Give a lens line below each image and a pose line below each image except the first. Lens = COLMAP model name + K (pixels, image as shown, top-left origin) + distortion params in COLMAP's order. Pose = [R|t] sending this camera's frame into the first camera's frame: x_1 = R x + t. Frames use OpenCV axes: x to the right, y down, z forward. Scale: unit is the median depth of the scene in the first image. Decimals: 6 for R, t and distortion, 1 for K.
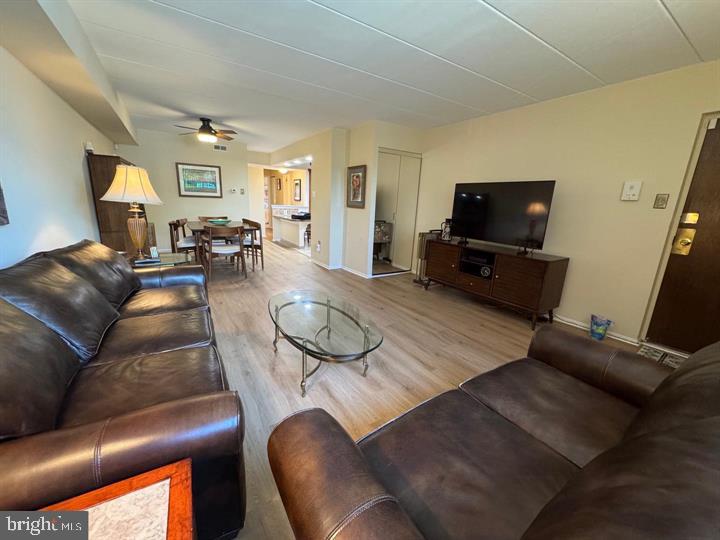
lens RADIAL K [[287.4, 0, 360.0], [0, 287.4, 270.0], [0, 0, 1]] dist [-0.000536, -0.000015]
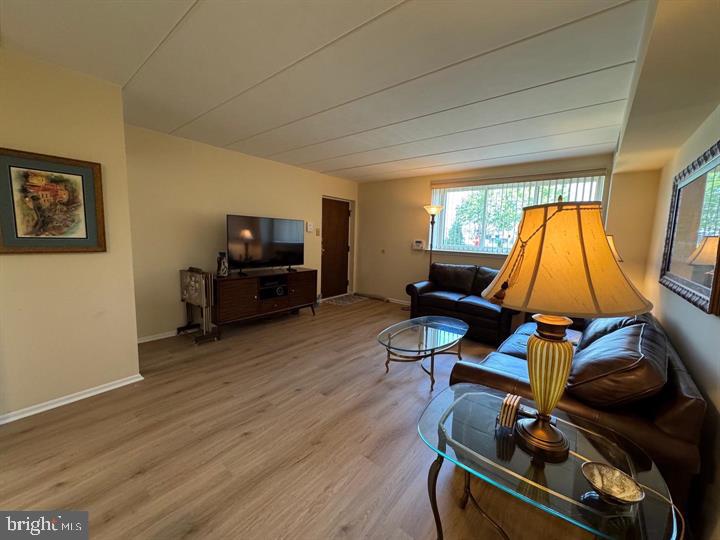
lens RADIAL K [[287.4, 0, 360.0], [0, 287.4, 270.0], [0, 0, 1]] dist [-0.000536, -0.000015]
pose [[-0.313516, -0.166162, 0.934932, -0.659617], [0.176976, 0.957096, 0.229448, -0.250693], [-0.932946, 0.237396, -0.270658, 0.839412]]
